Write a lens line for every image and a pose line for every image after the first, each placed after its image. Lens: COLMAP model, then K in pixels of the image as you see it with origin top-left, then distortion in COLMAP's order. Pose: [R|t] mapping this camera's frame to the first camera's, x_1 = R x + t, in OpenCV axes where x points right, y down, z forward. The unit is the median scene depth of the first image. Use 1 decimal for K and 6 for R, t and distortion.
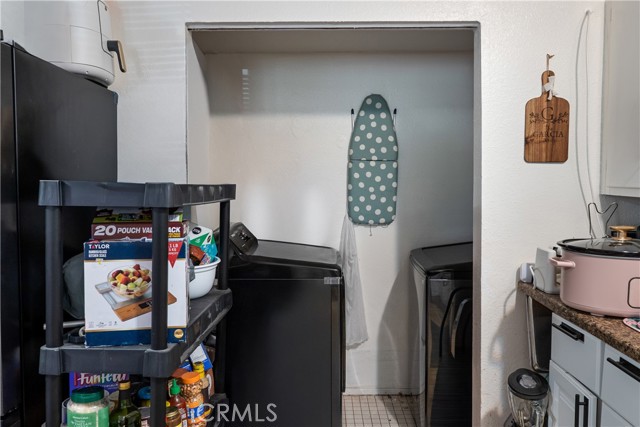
lens RADIAL K [[495.6, 0, 319.7], [0, 495.6, 198.0], [0, 0, 1]] dist [-0.004433, -0.000782]
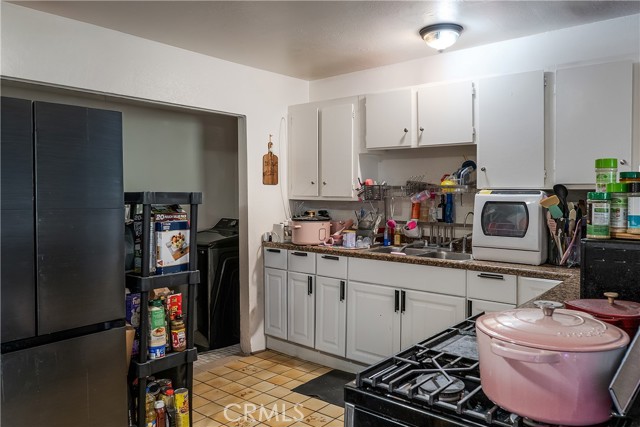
lens RADIAL K [[495.6, 0, 319.7], [0, 495.6, 198.0], [0, 0, 1]] dist [-0.004433, -0.000782]
pose [[0.626630, -0.010017, 0.779253, -1.122009], [0.042564, 0.998865, -0.021388, 0.042015], [-0.778154, 0.046571, 0.626345, -0.522153]]
